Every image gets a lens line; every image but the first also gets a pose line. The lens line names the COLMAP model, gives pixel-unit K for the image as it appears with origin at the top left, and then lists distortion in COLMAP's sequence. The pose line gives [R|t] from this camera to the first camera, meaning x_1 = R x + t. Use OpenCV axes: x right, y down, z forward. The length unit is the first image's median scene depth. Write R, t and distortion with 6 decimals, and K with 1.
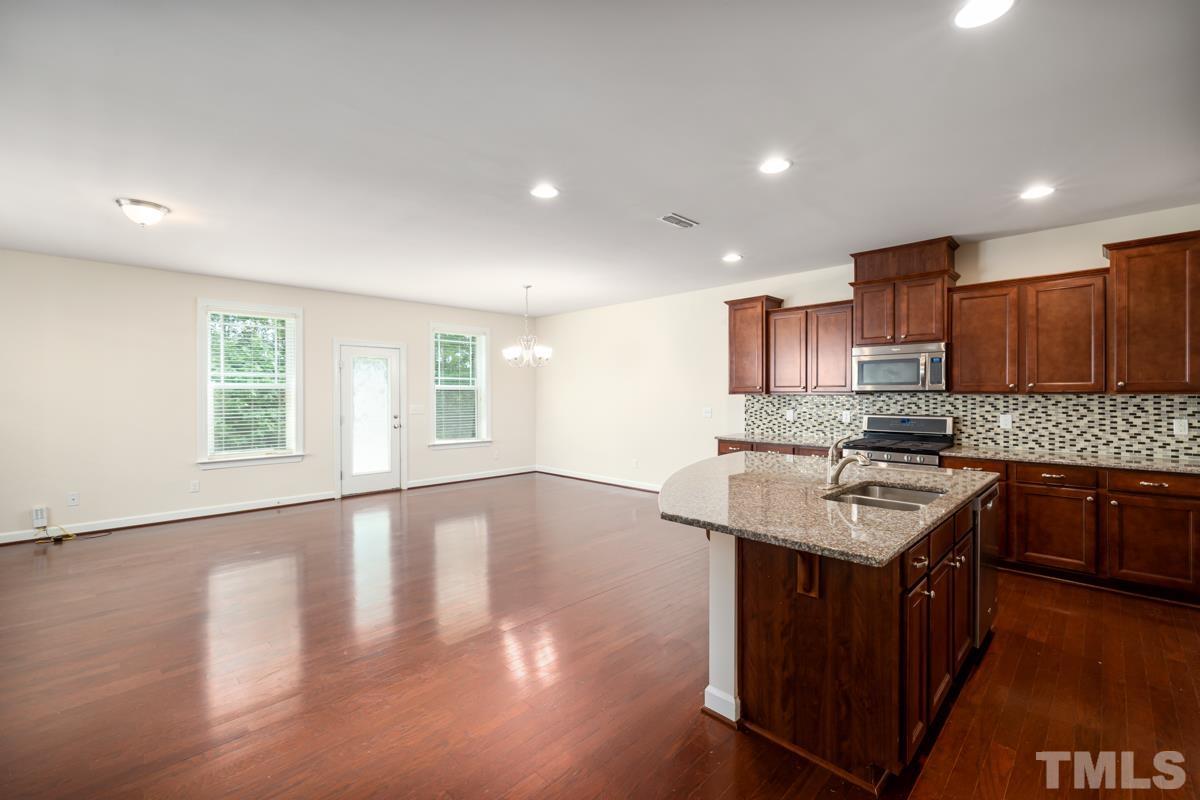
lens RADIAL K [[509.3, 0, 600.0], [0, 509.3, 400.0], [0, 0, 1]] dist [0.000909, 0.000040]
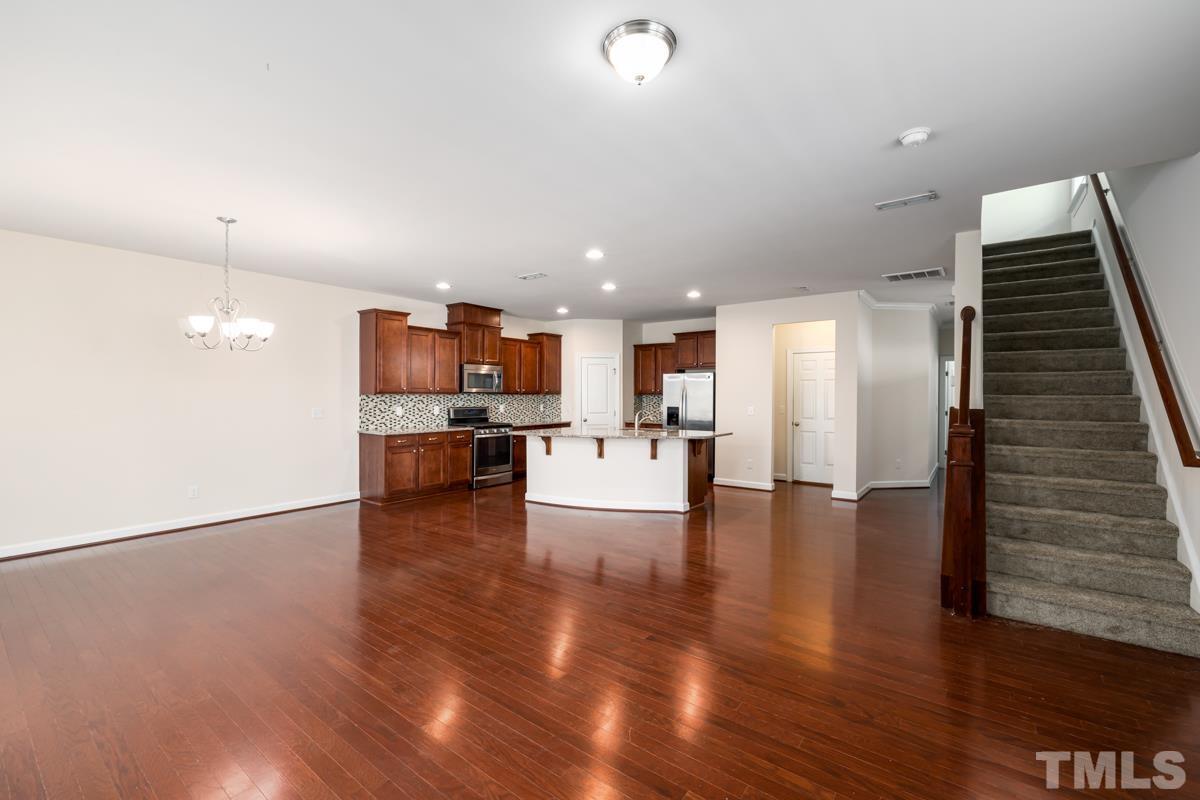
lens RADIAL K [[509.3, 0, 600.0], [0, 509.3, 400.0], [0, 0, 1]] dist [0.000909, 0.000040]
pose [[-0.139350, -0.014820, 0.990132, -0.890261], [0.003671, 0.999873, 0.015483, -0.014379], [-0.990236, 0.005792, -0.139278, 0.669431]]
